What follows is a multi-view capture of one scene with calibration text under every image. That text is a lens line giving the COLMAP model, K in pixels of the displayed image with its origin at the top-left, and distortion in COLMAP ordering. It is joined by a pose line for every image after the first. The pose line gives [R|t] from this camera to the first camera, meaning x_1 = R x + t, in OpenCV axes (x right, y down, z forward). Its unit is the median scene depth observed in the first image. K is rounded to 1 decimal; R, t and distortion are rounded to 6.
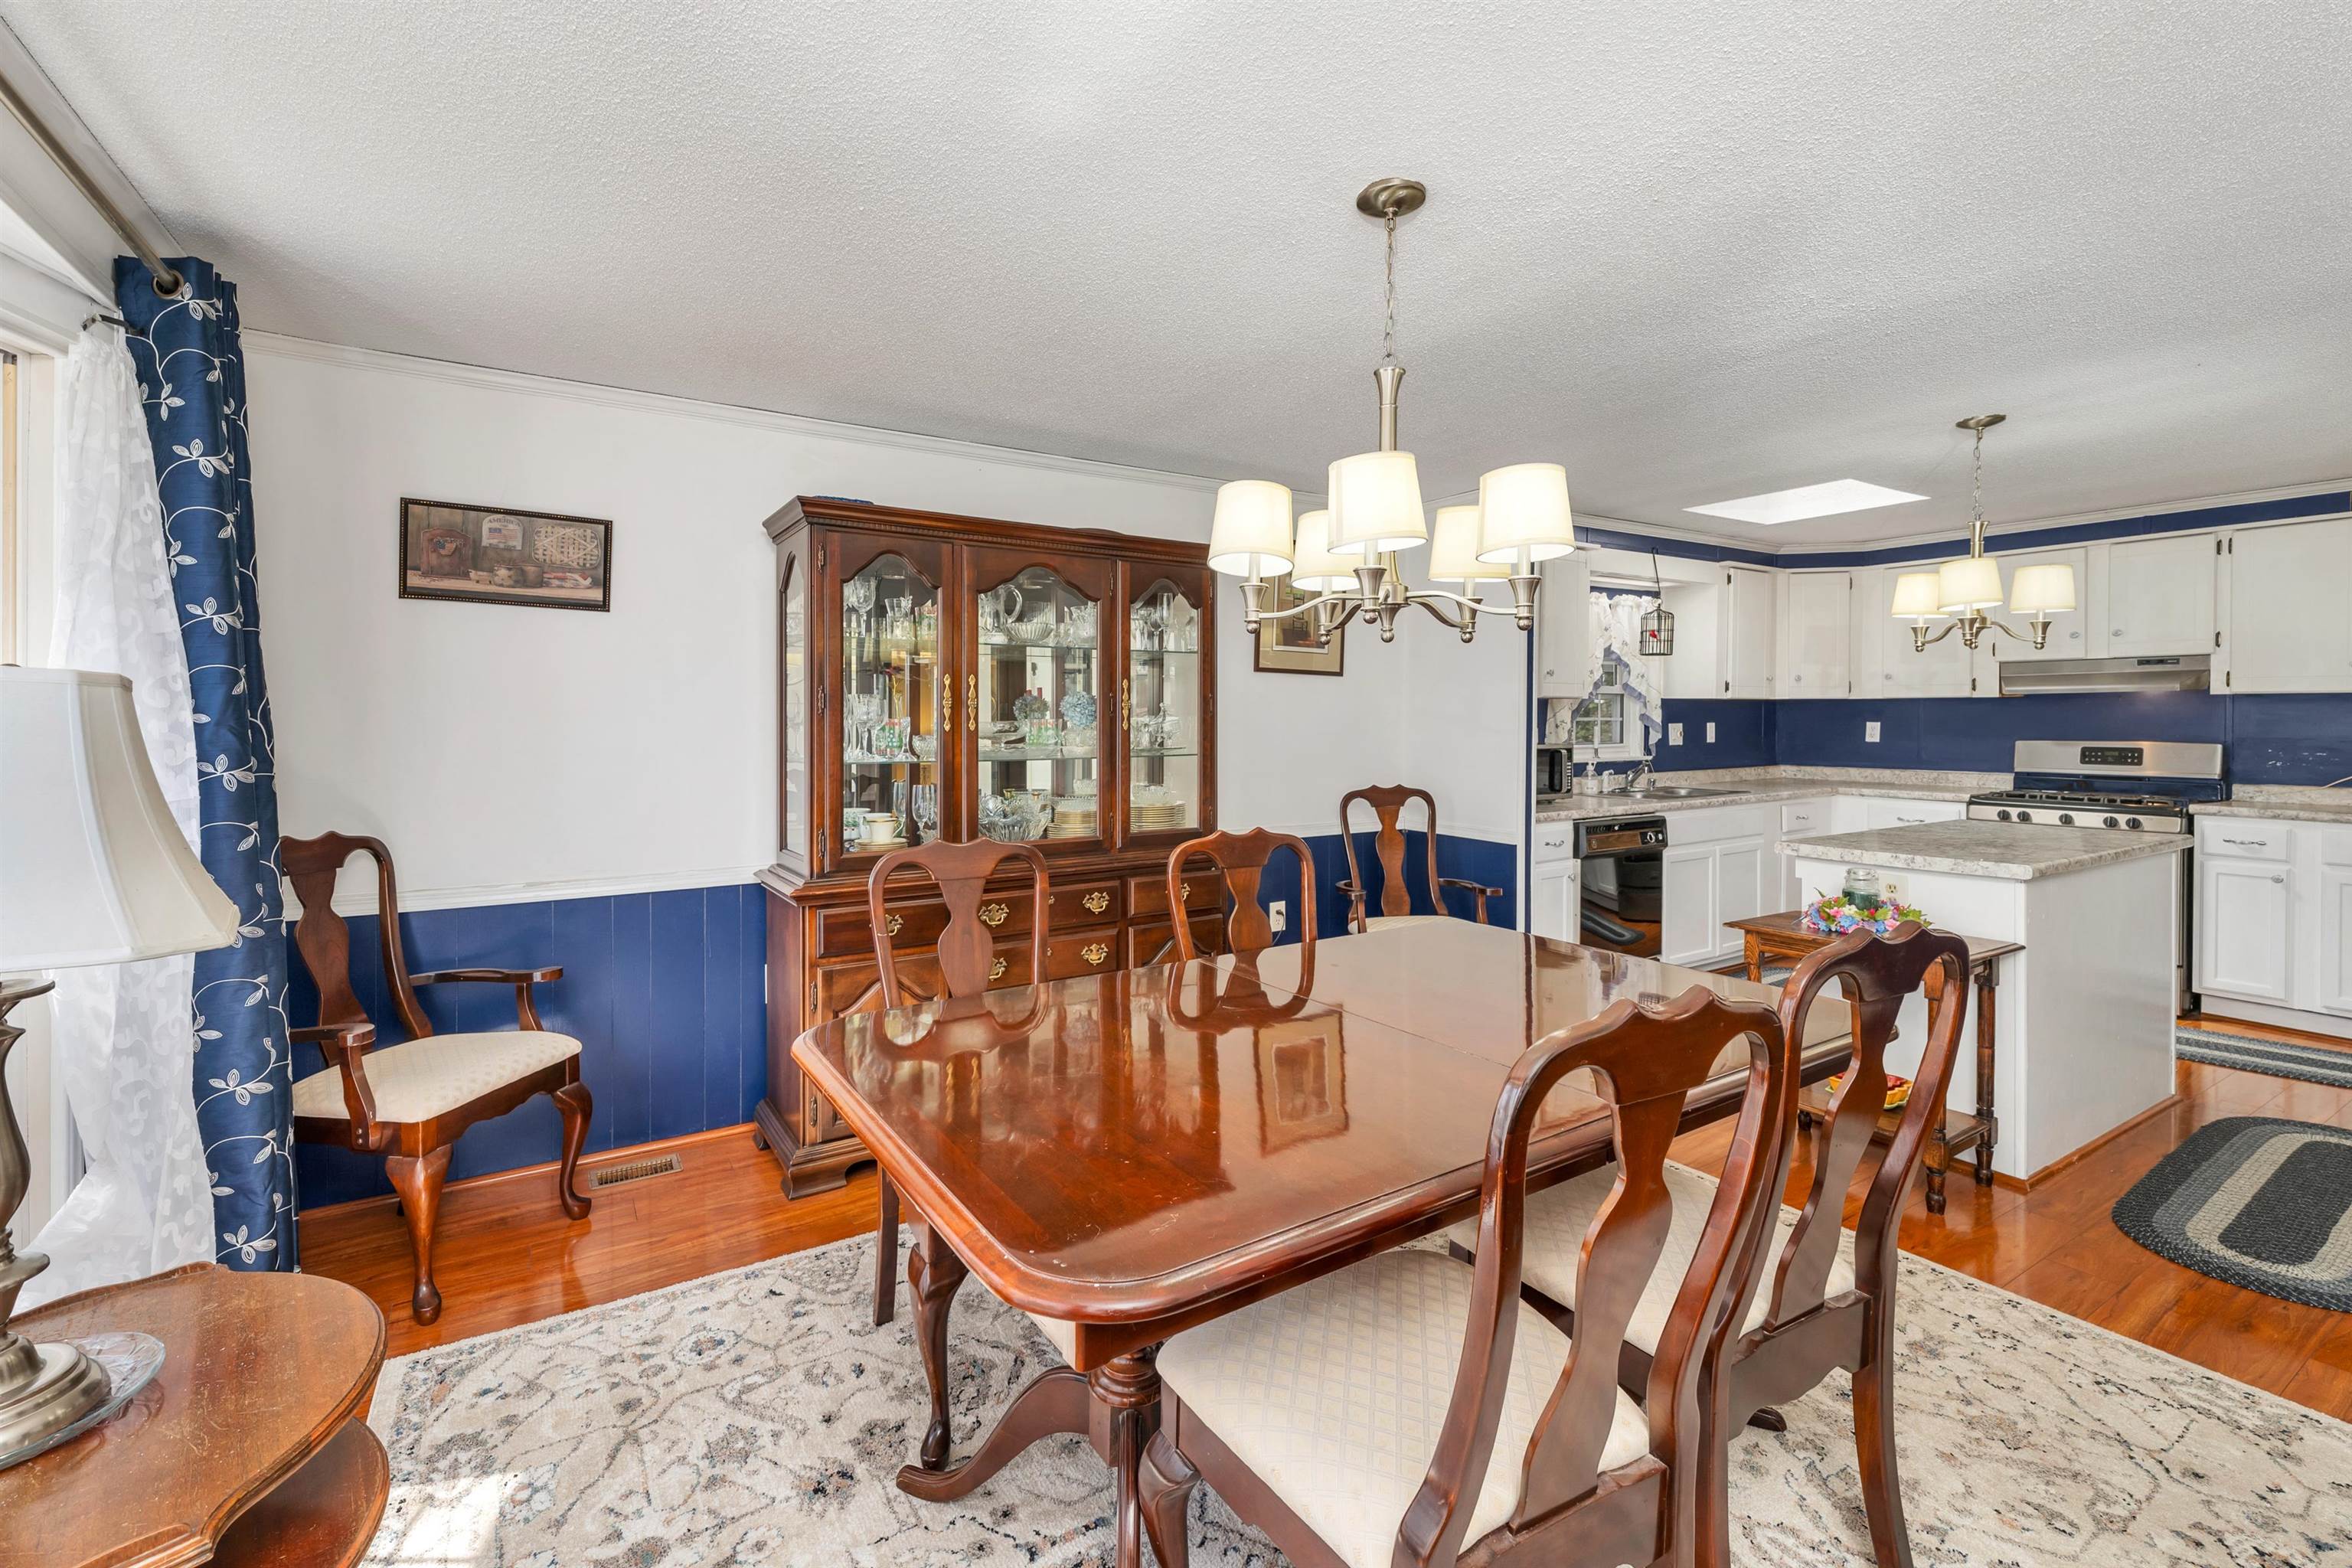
lens RADIAL K [[993.4, 0, 1176.9], [0, 993.4, 733.2], [0, 0, 1]] dist [0.001076, 0.000598]
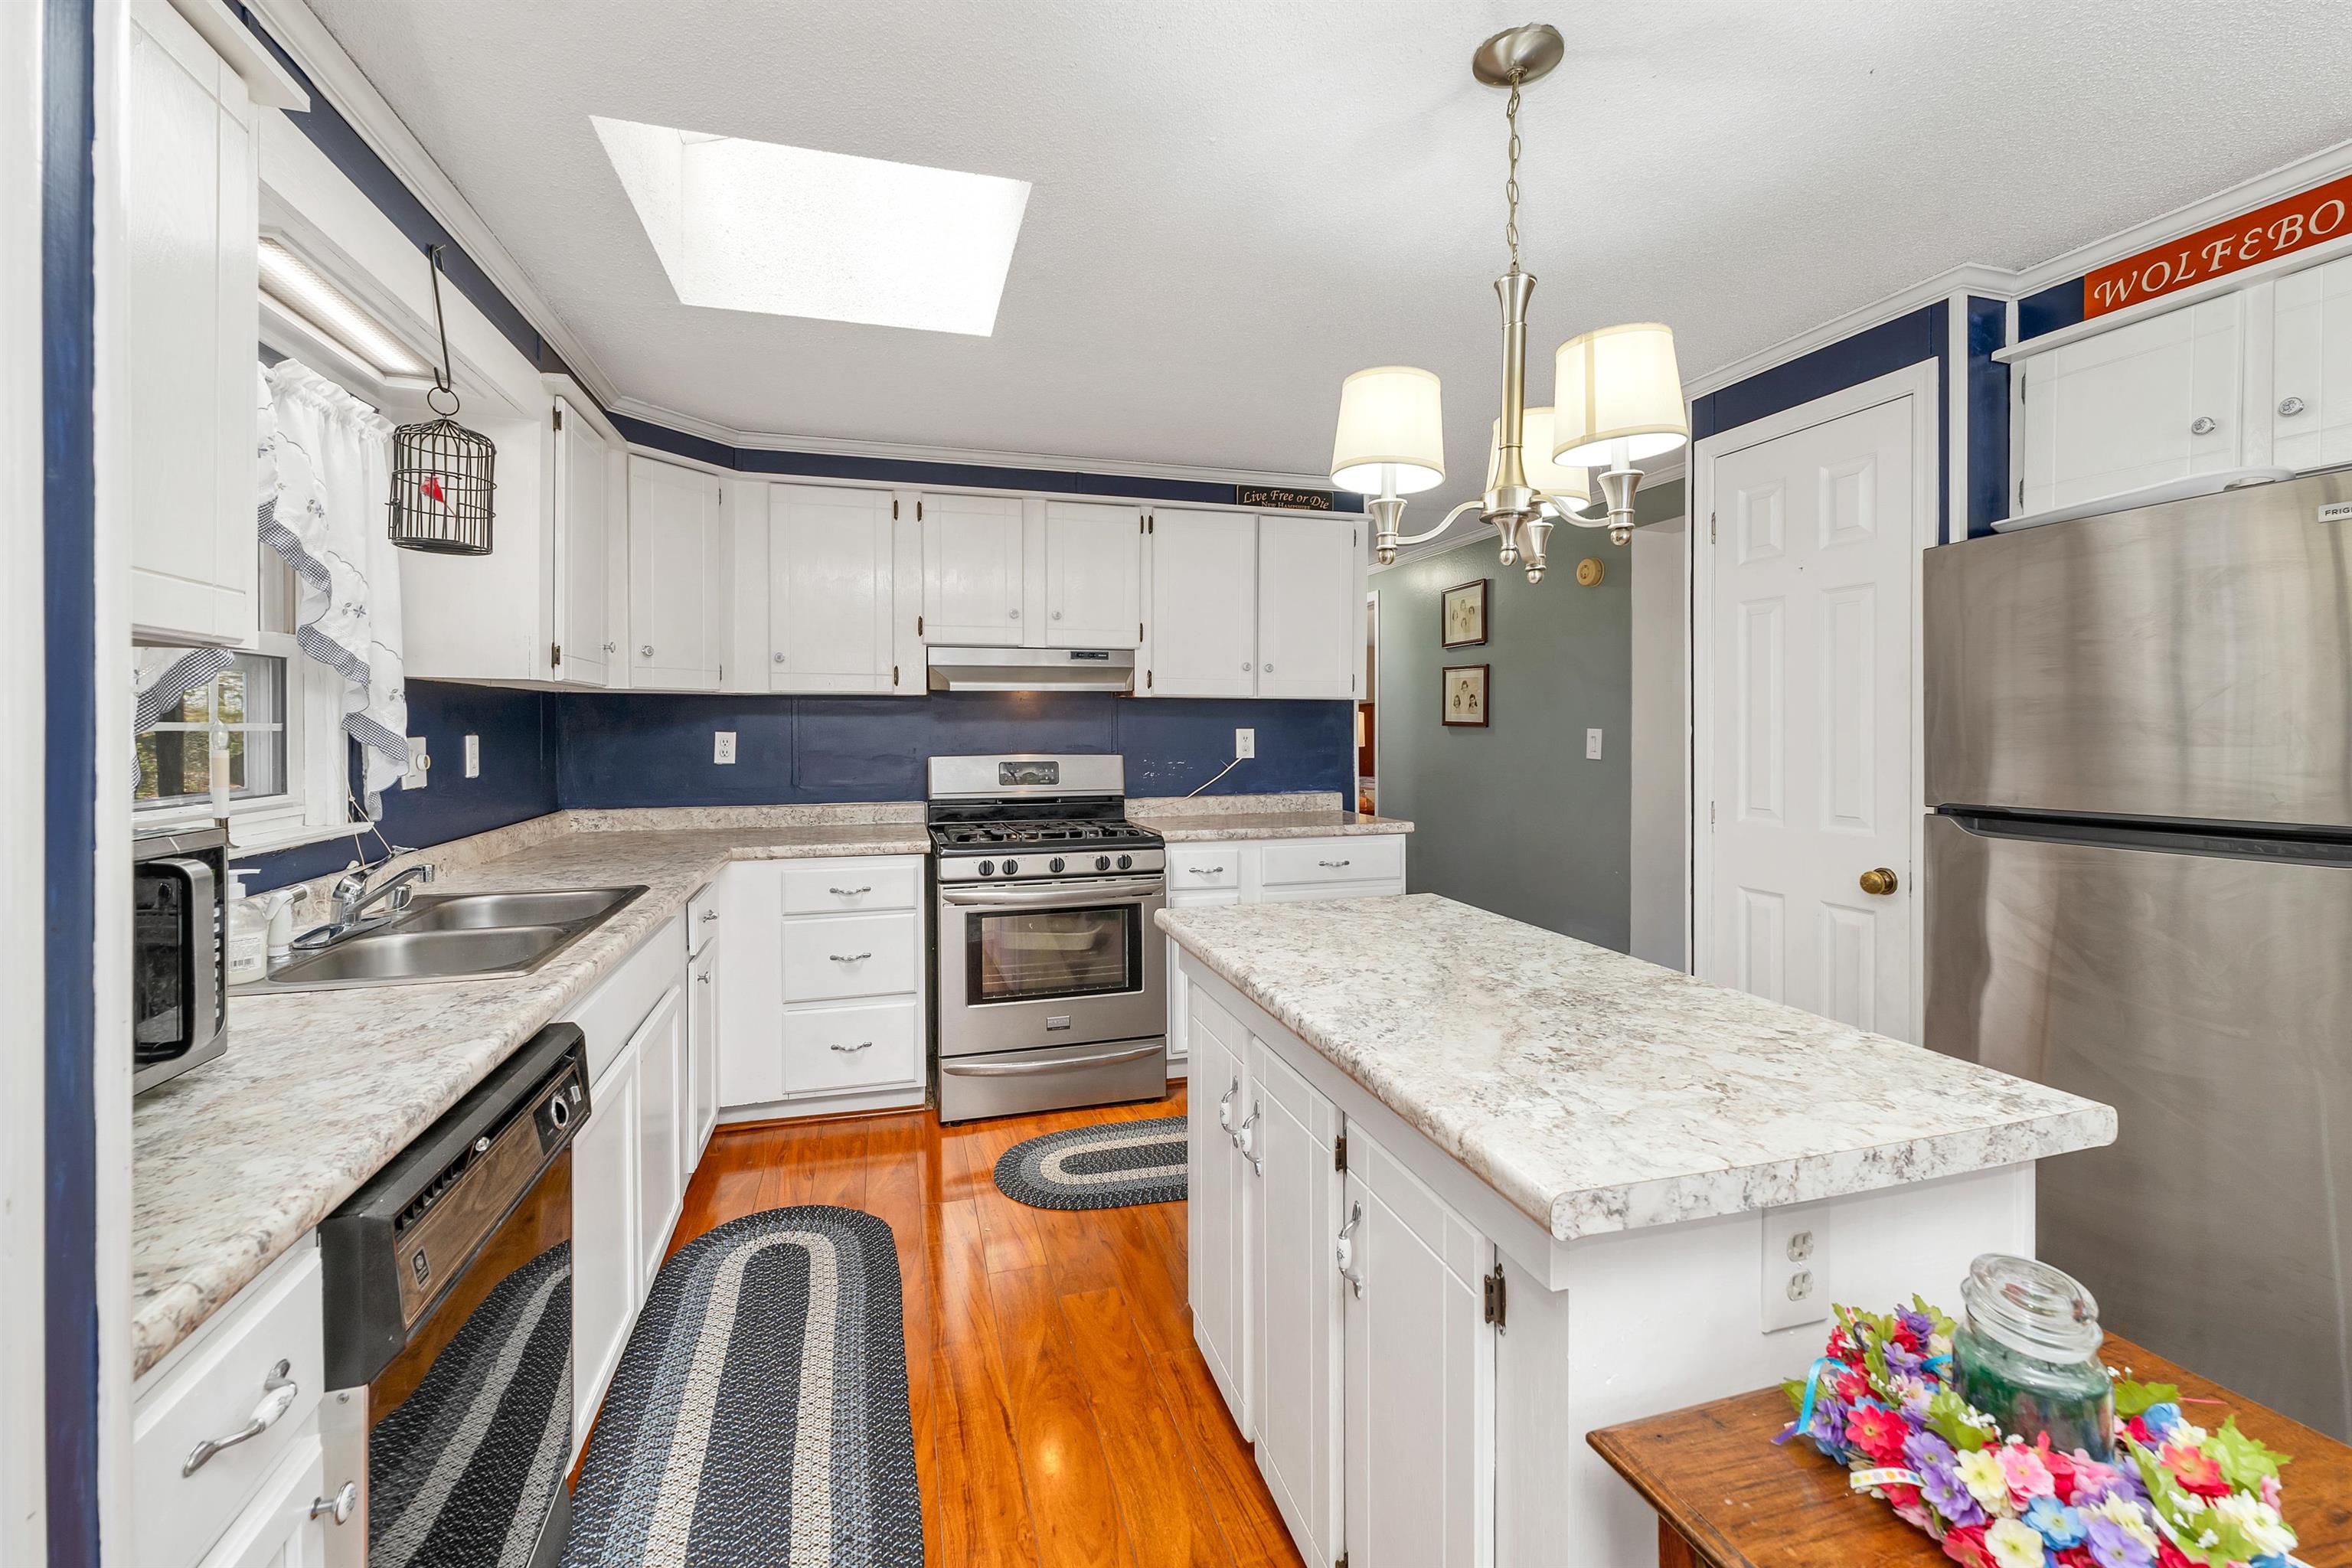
lens RADIAL K [[976.4, 0, 1164.2], [0, 976.4, 730.1], [0, 0, 1]] dist [0.004327, 0.000419]
pose [[0.270718, -0.004466, 0.962648, 0.230060], [0.016976, 0.999856, -0.000135, -0.009384], [-0.962509, 0.016379, 0.270755, 0.709031]]
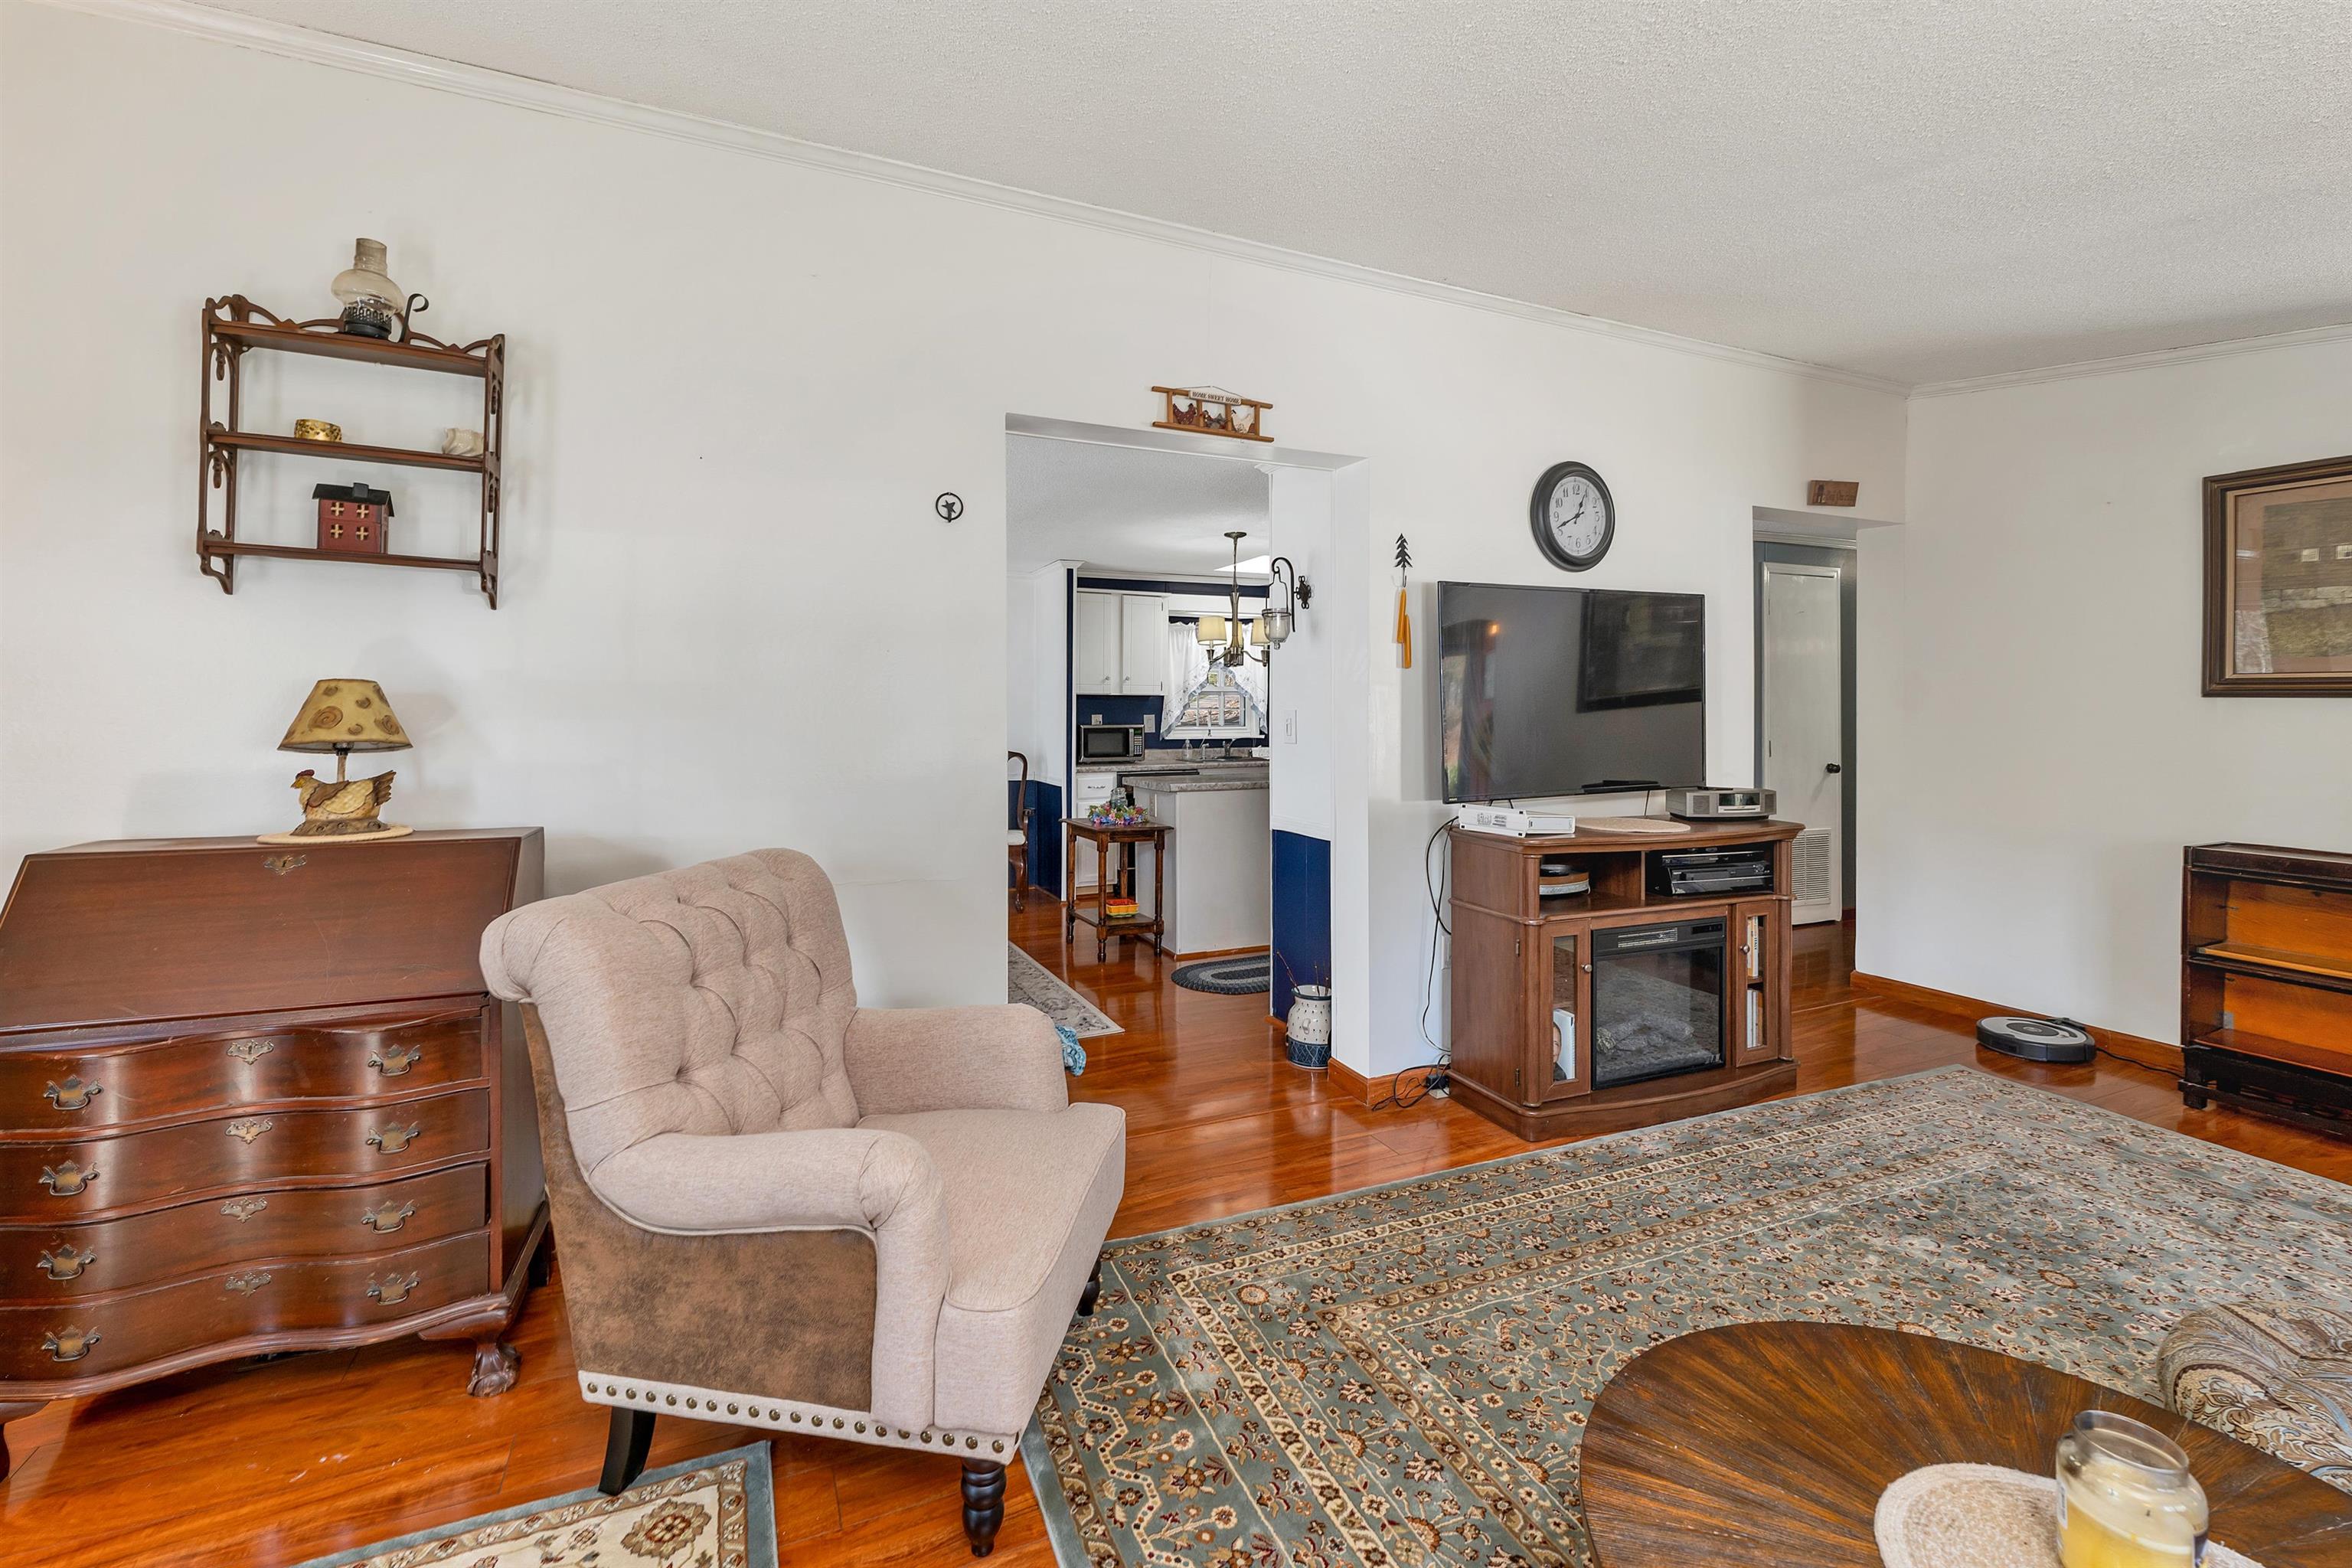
lens RADIAL K [[976.4, 0, 1164.2], [0, 976.4, 730.1], [0, 0, 1]] dist [0.004327, 0.000419]
pose [[0.988418, 0.001050, -0.151751, 0.651950], [-0.002174, 0.999971, -0.007247, 0.029489], [0.151739, 0.007493, 0.988392, -0.481911]]
